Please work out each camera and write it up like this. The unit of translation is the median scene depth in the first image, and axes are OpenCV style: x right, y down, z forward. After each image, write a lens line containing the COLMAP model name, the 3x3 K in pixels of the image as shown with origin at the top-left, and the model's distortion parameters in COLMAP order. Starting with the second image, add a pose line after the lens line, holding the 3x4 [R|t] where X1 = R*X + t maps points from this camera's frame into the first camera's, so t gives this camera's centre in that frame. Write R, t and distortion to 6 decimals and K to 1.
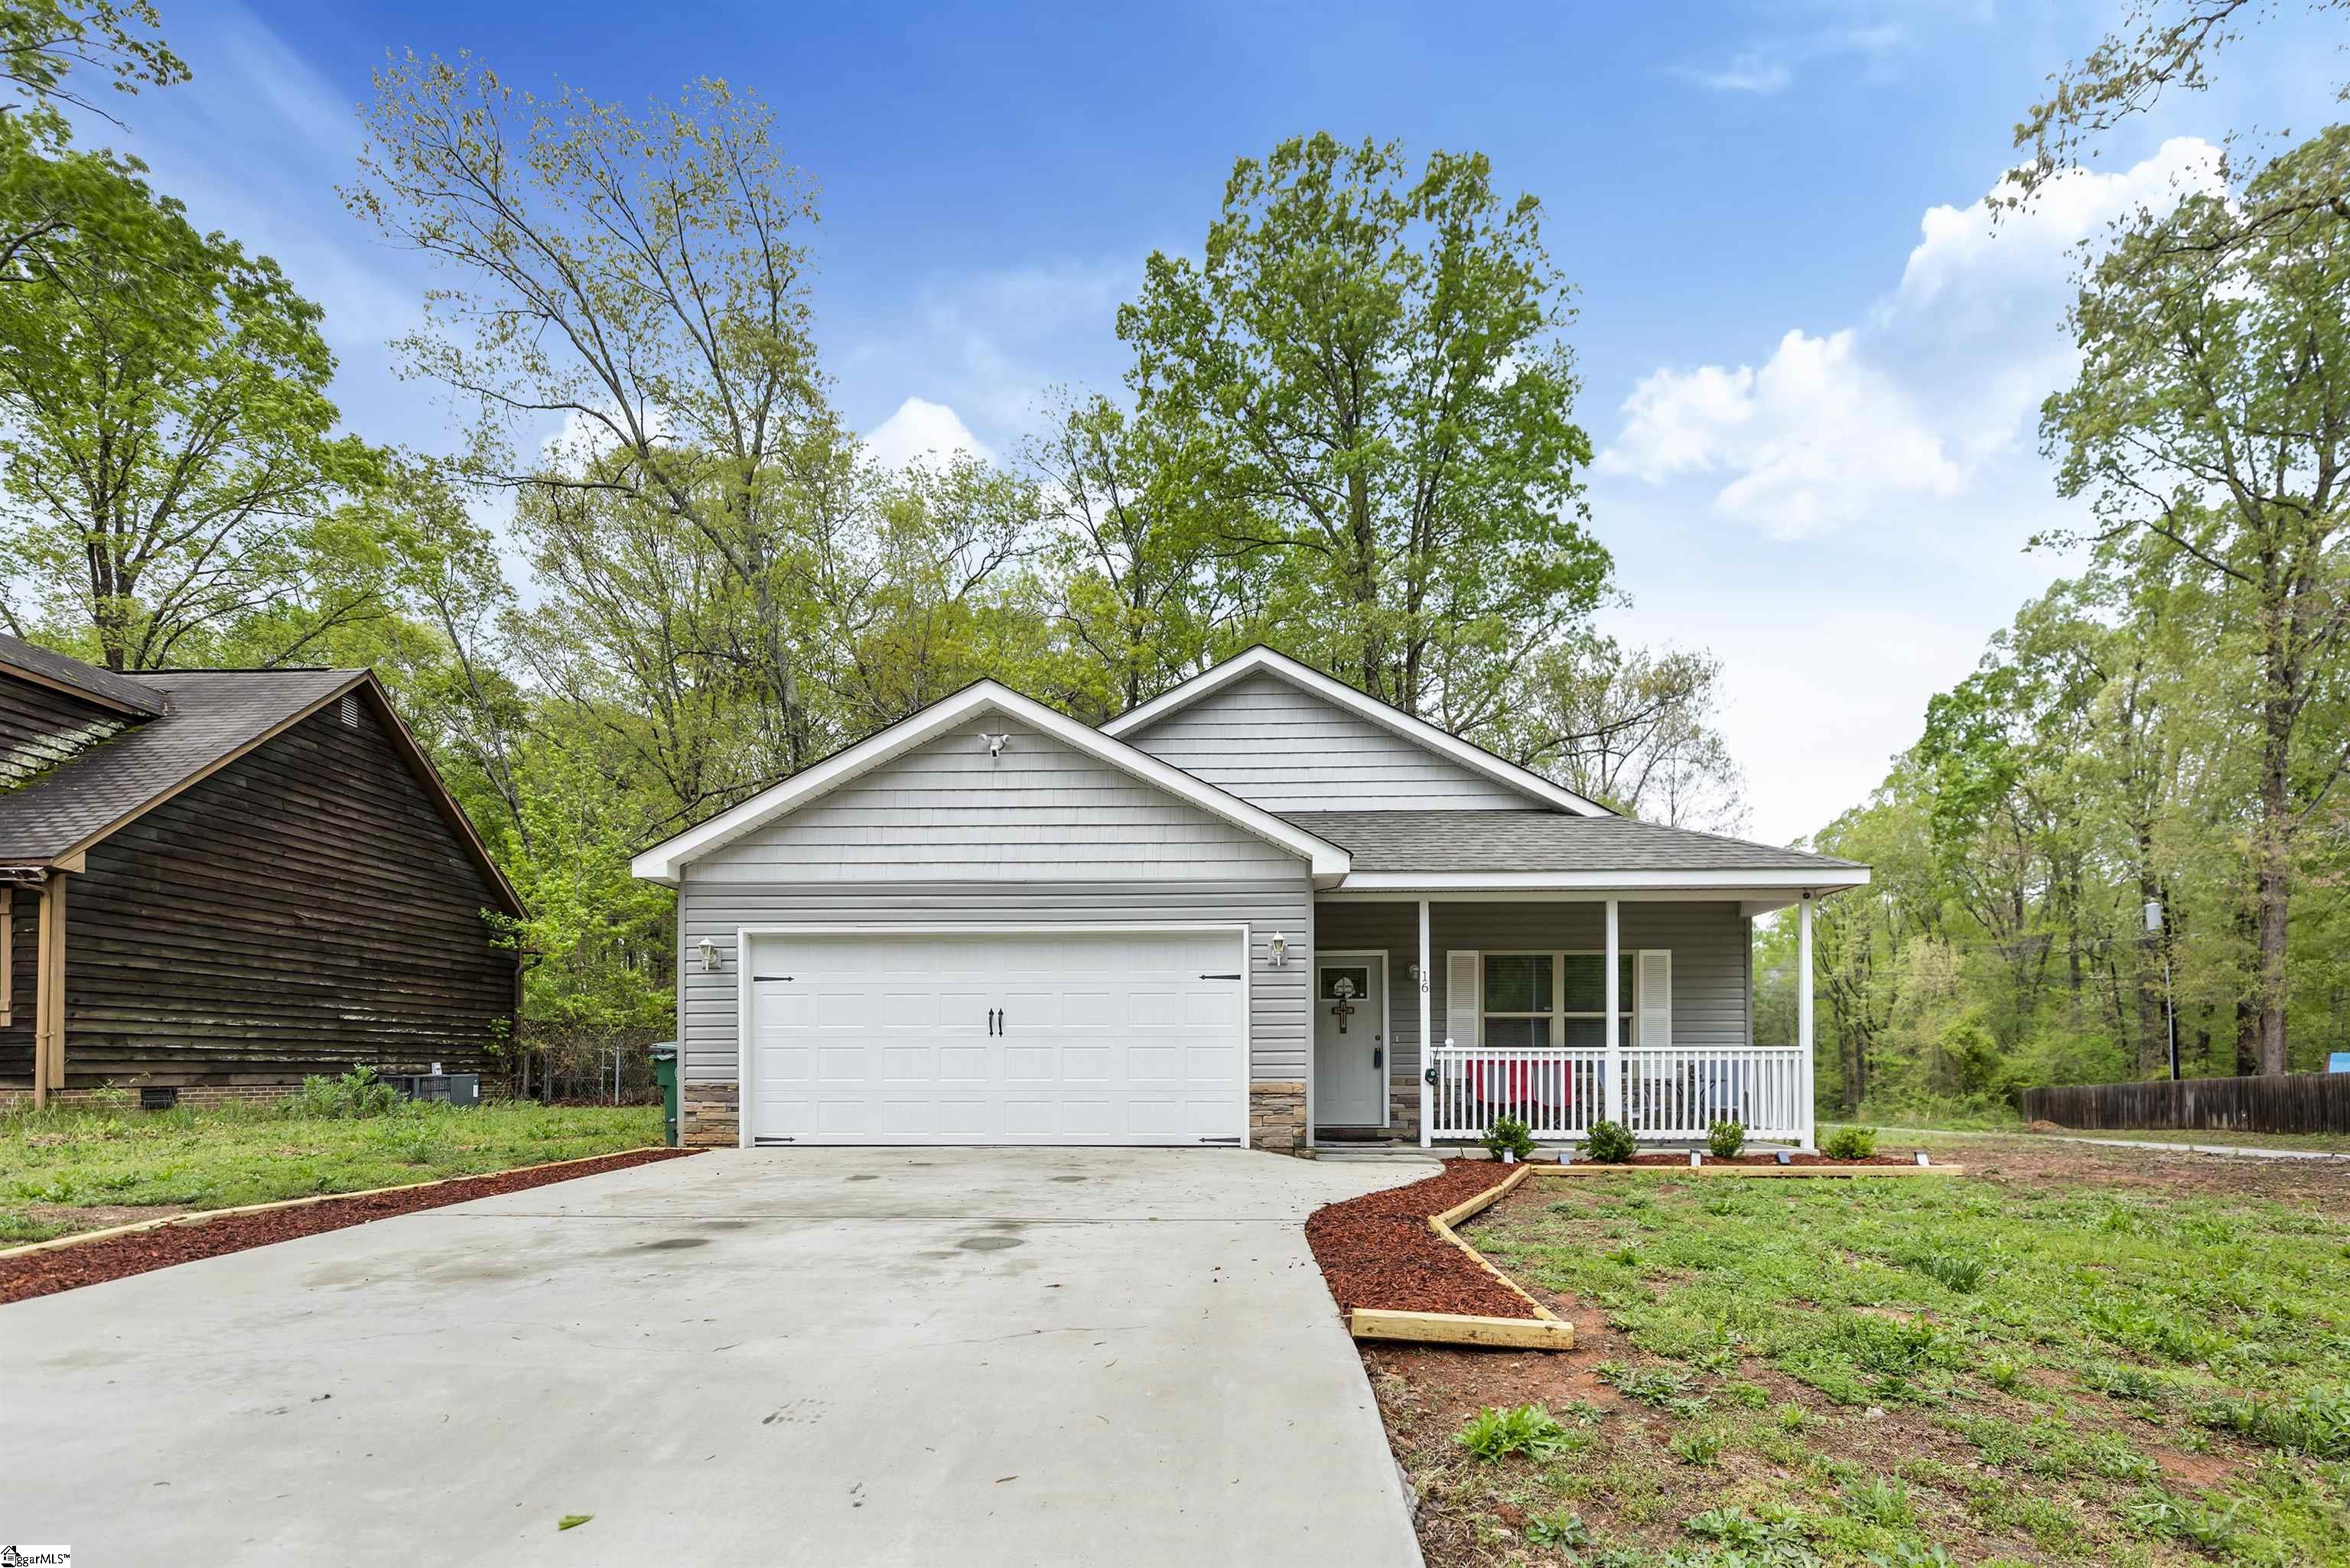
lens RADIAL K [[1056.4, 0, 1165.5], [0, 1056.4, 862.4], [0, 0, 1]] dist [0.006486, -0.000380]
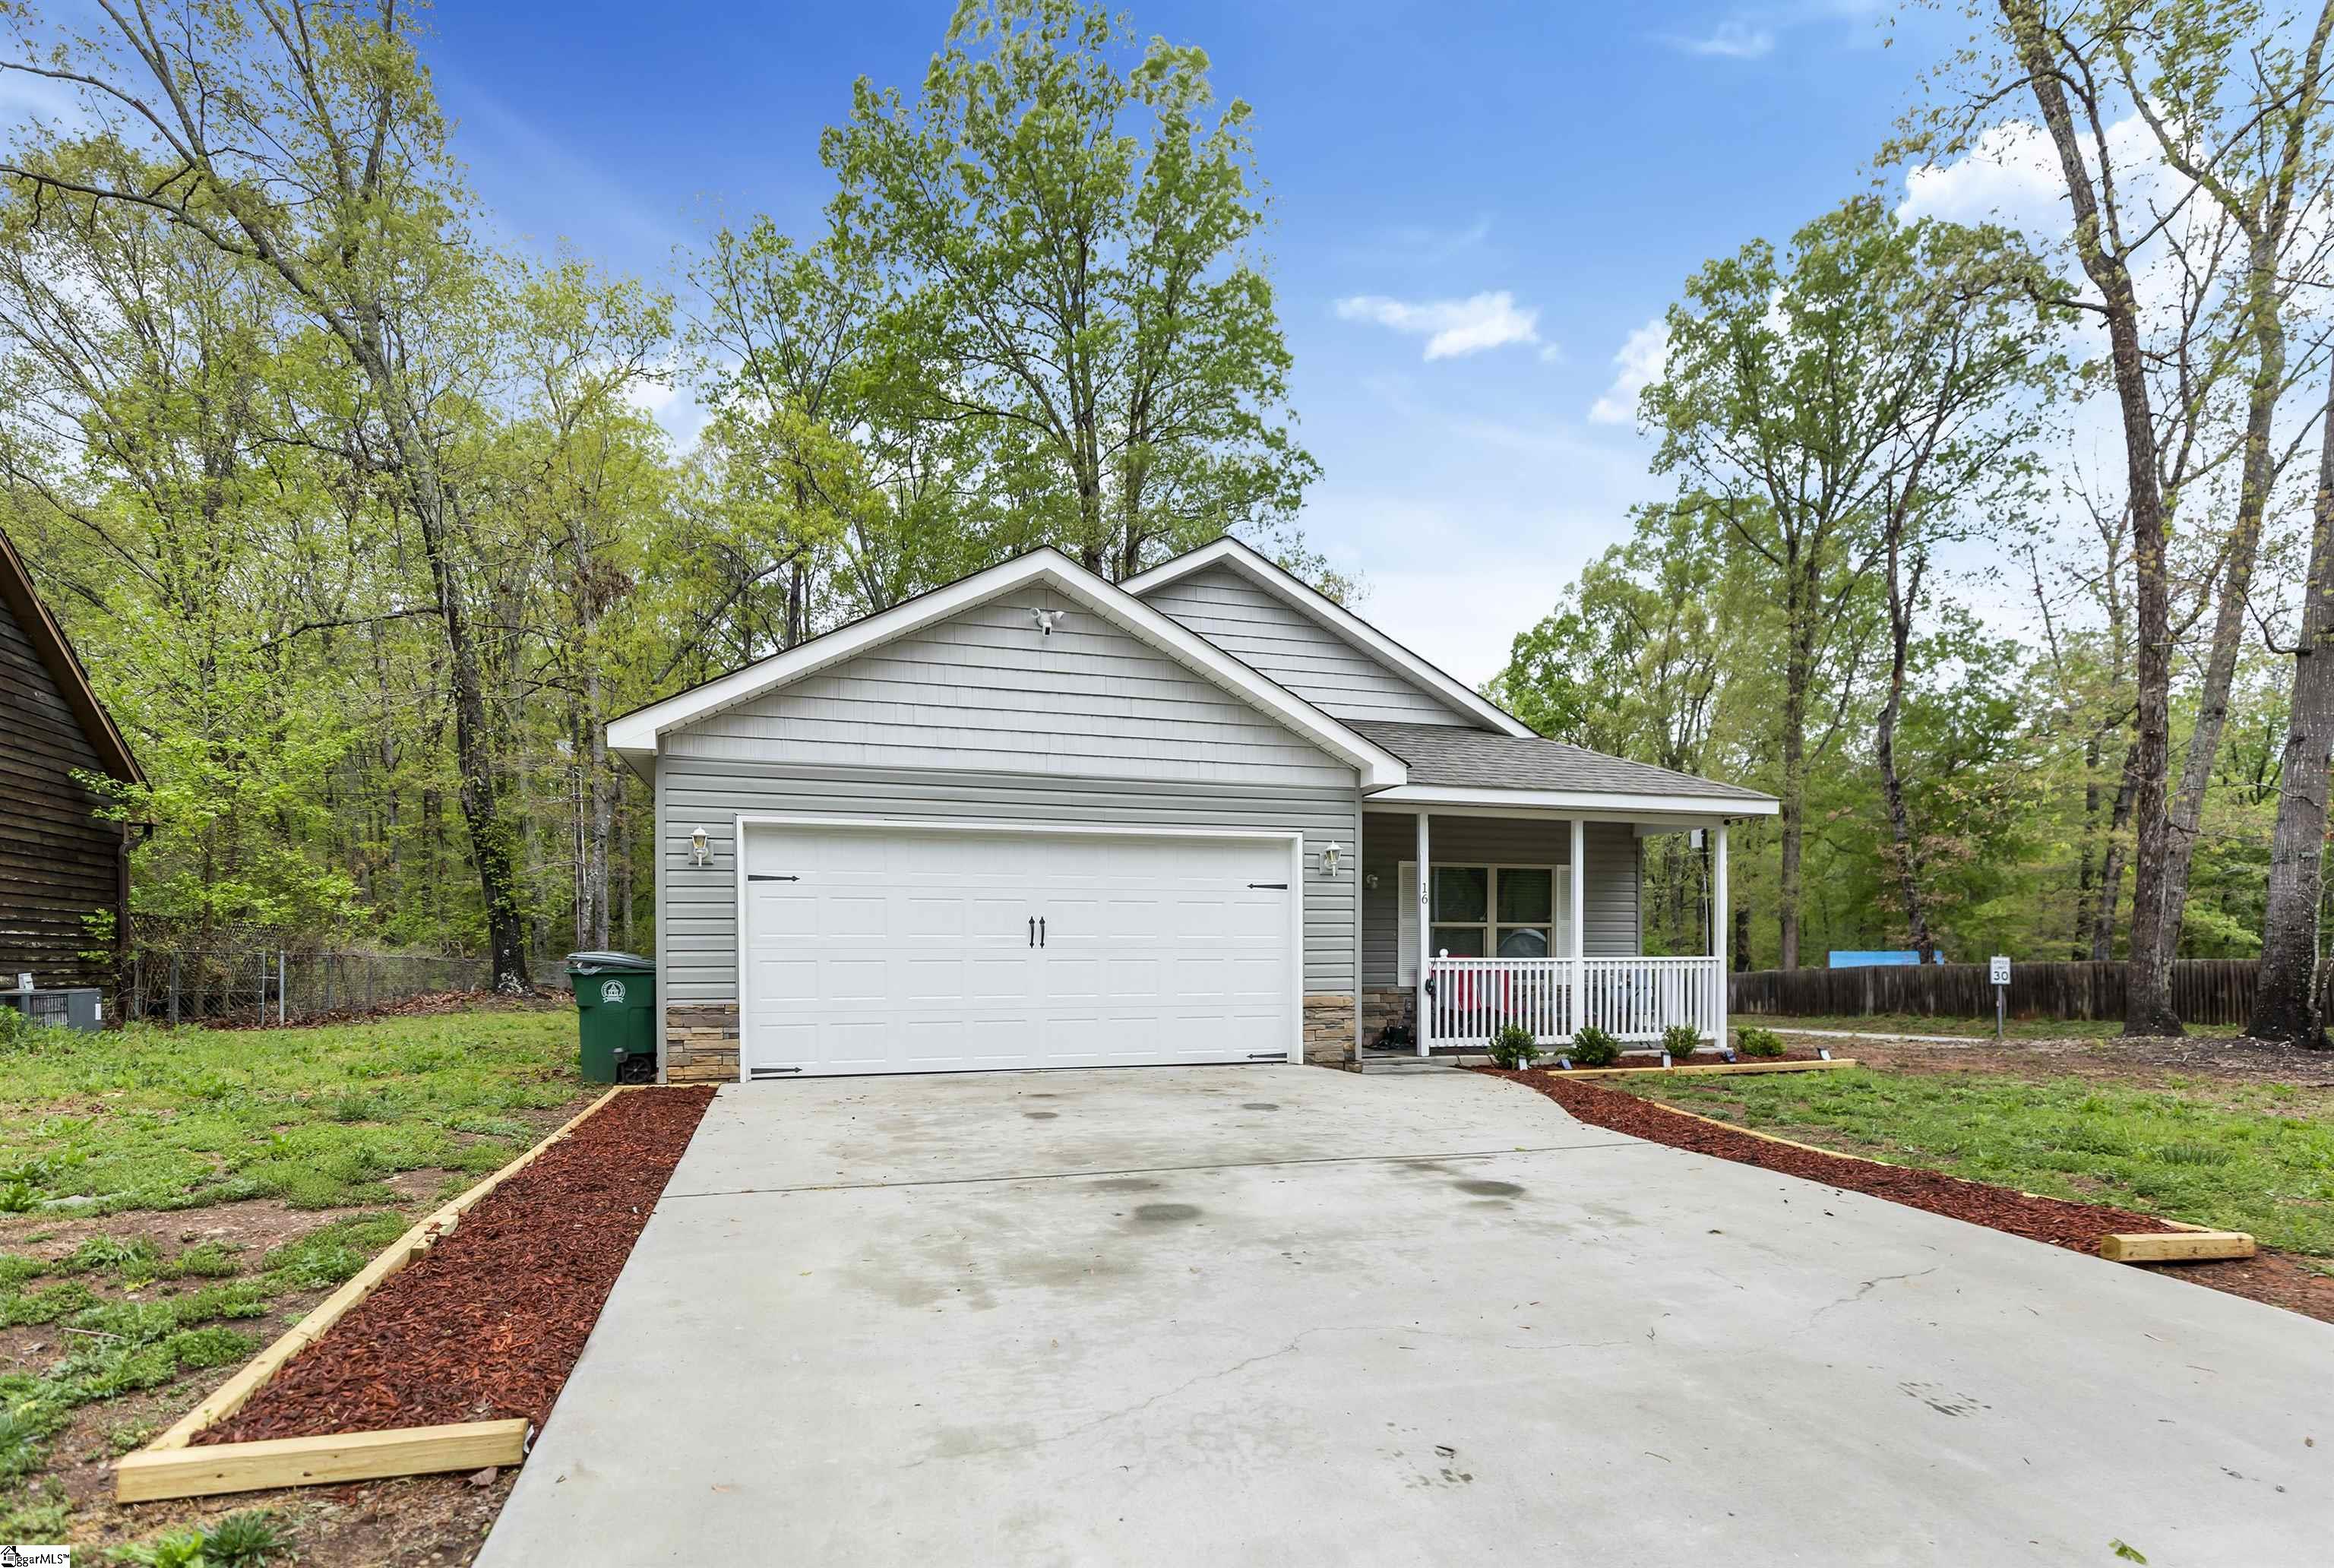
lens RADIAL K [[1105.7, 0, 1102.0], [0, 1105.7, 777.6], [0, 0, 1]] dist [0.004734, 0.000747]
pose [[0.948928, 0.048742, 0.311704, -0.388726], [-0.056887, 0.998234, 0.017085, 0.001531], [-0.310321, -0.033945, 0.950026, 0.093311]]
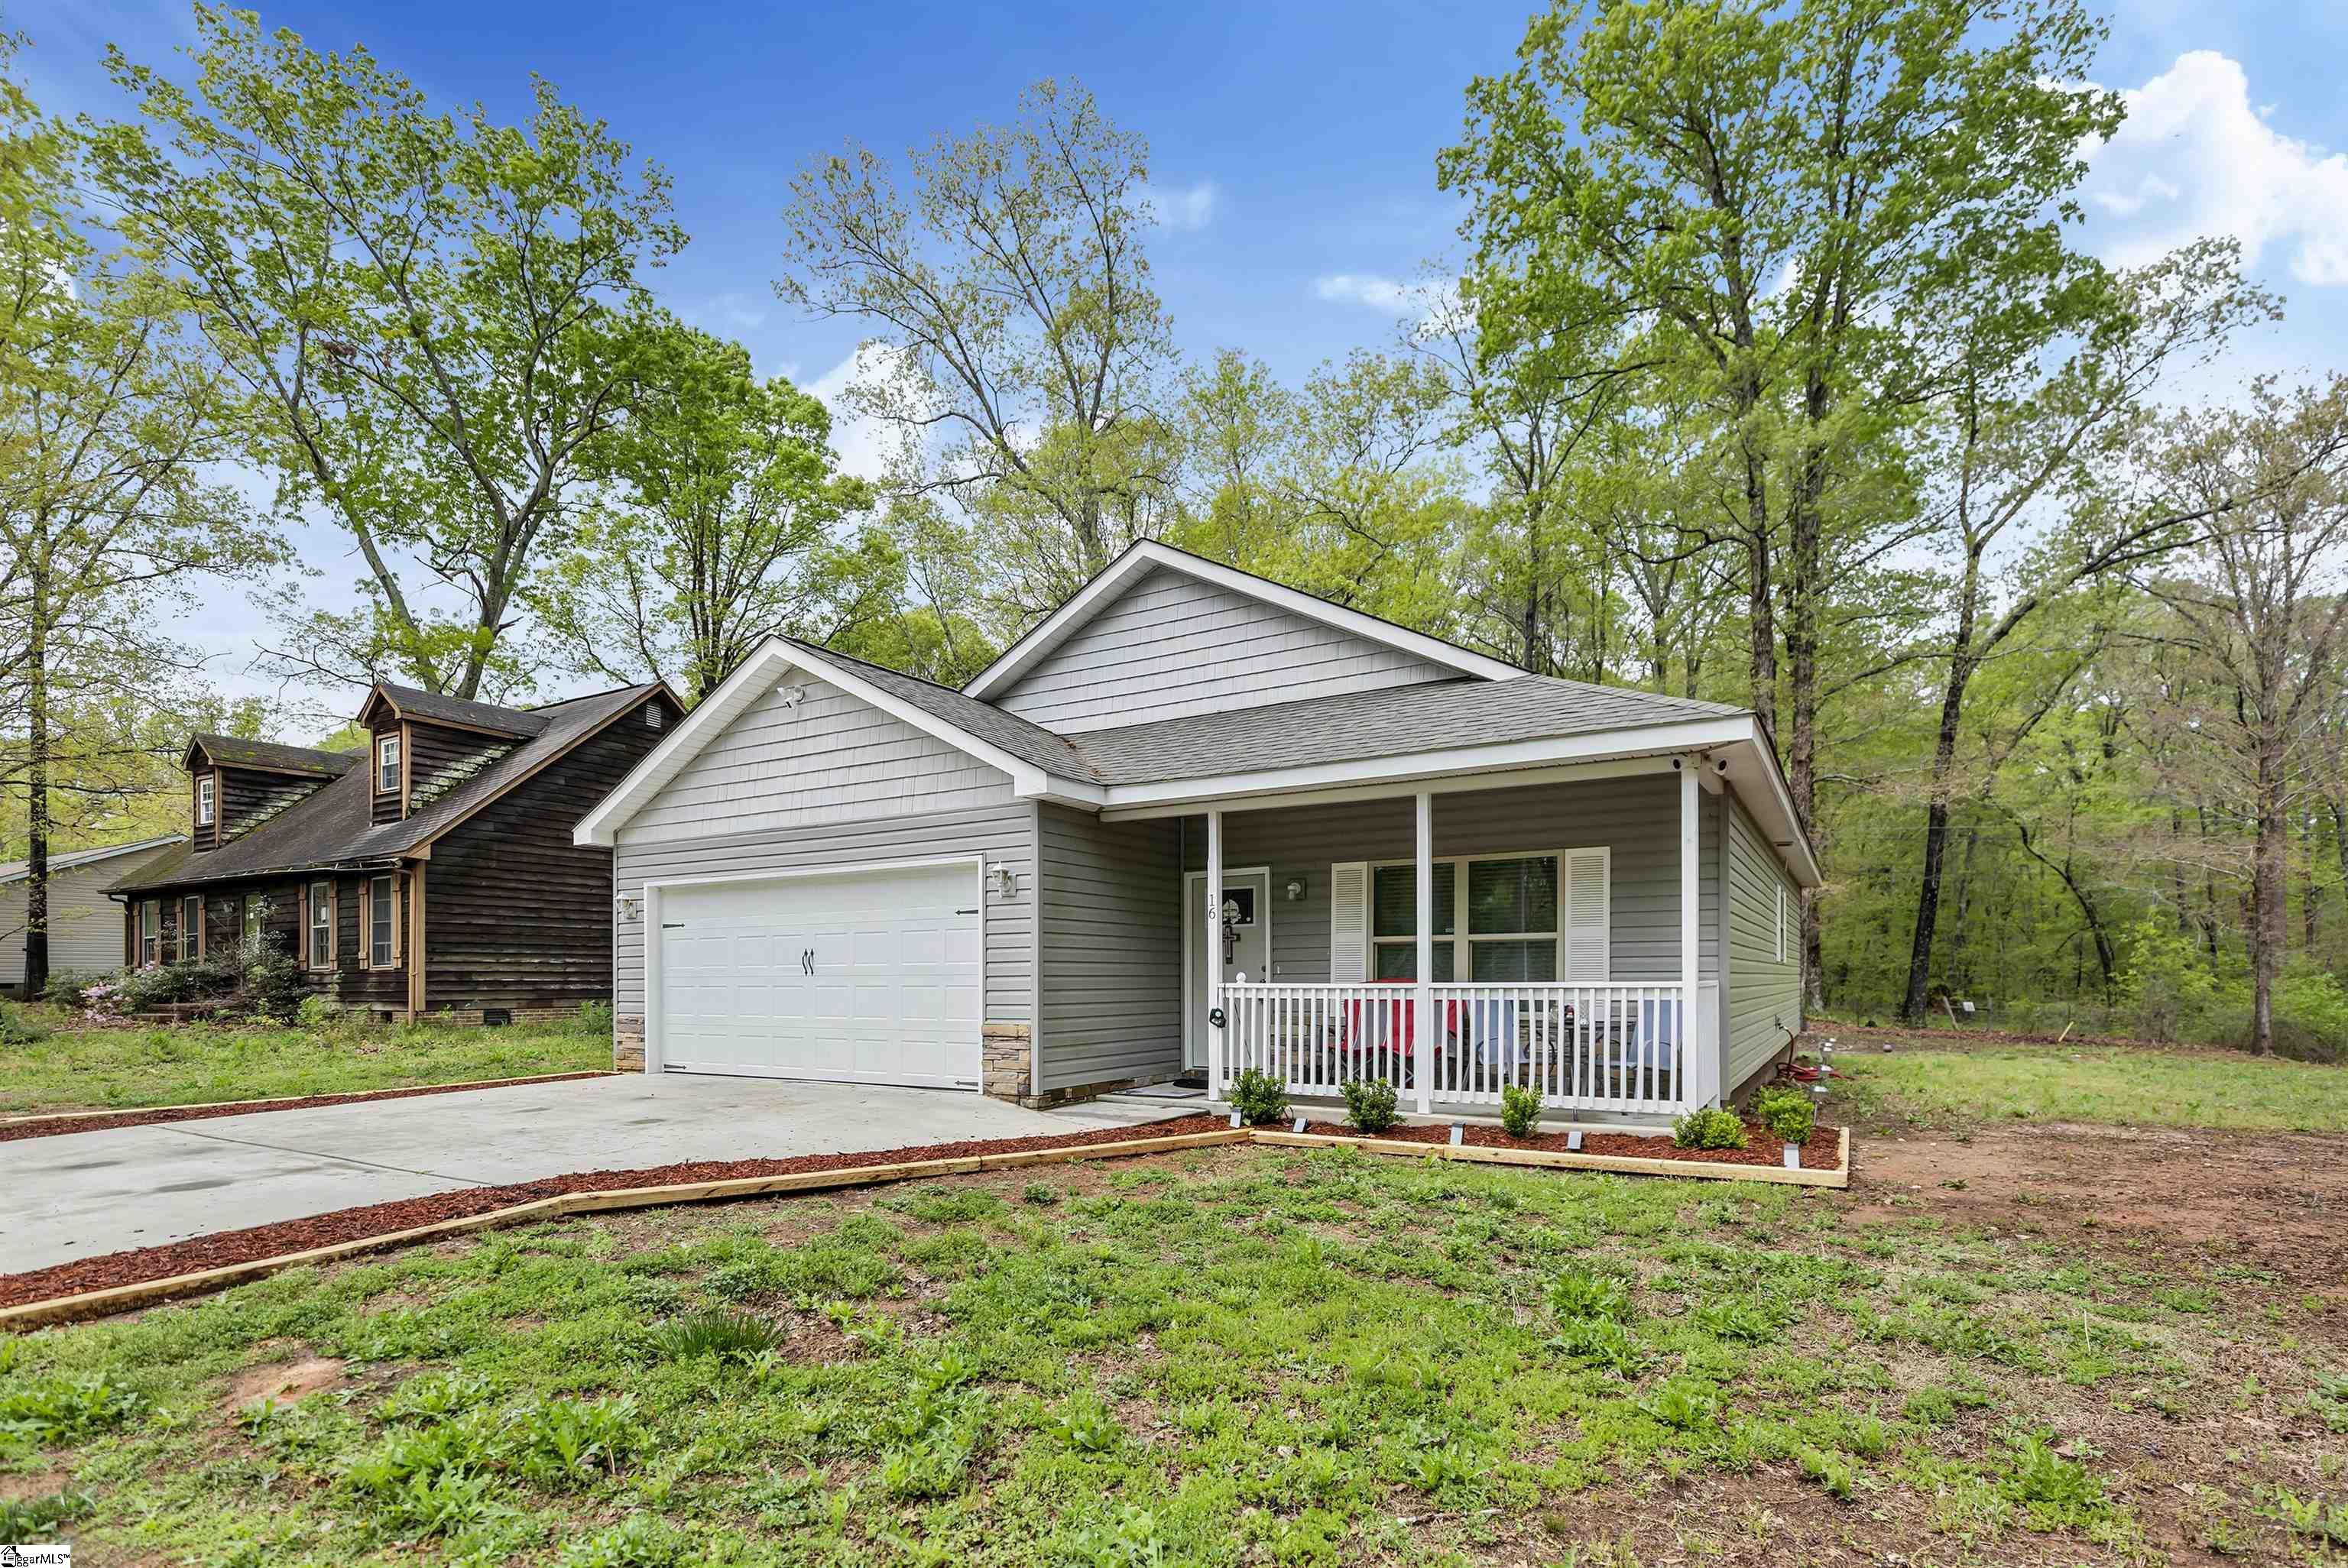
lens RADIAL K [[1073.1, 0, 1182.9], [0, 1073.1, 790.5], [0, 0, 1]] dist [0.006279, 0.000213]
pose [[0.882890, -0.084624, -0.461893, 0.640476], [0.093842, 0.995583, -0.003026, 0.019881], [0.460108, -0.040673, 0.886931, 0.226351]]
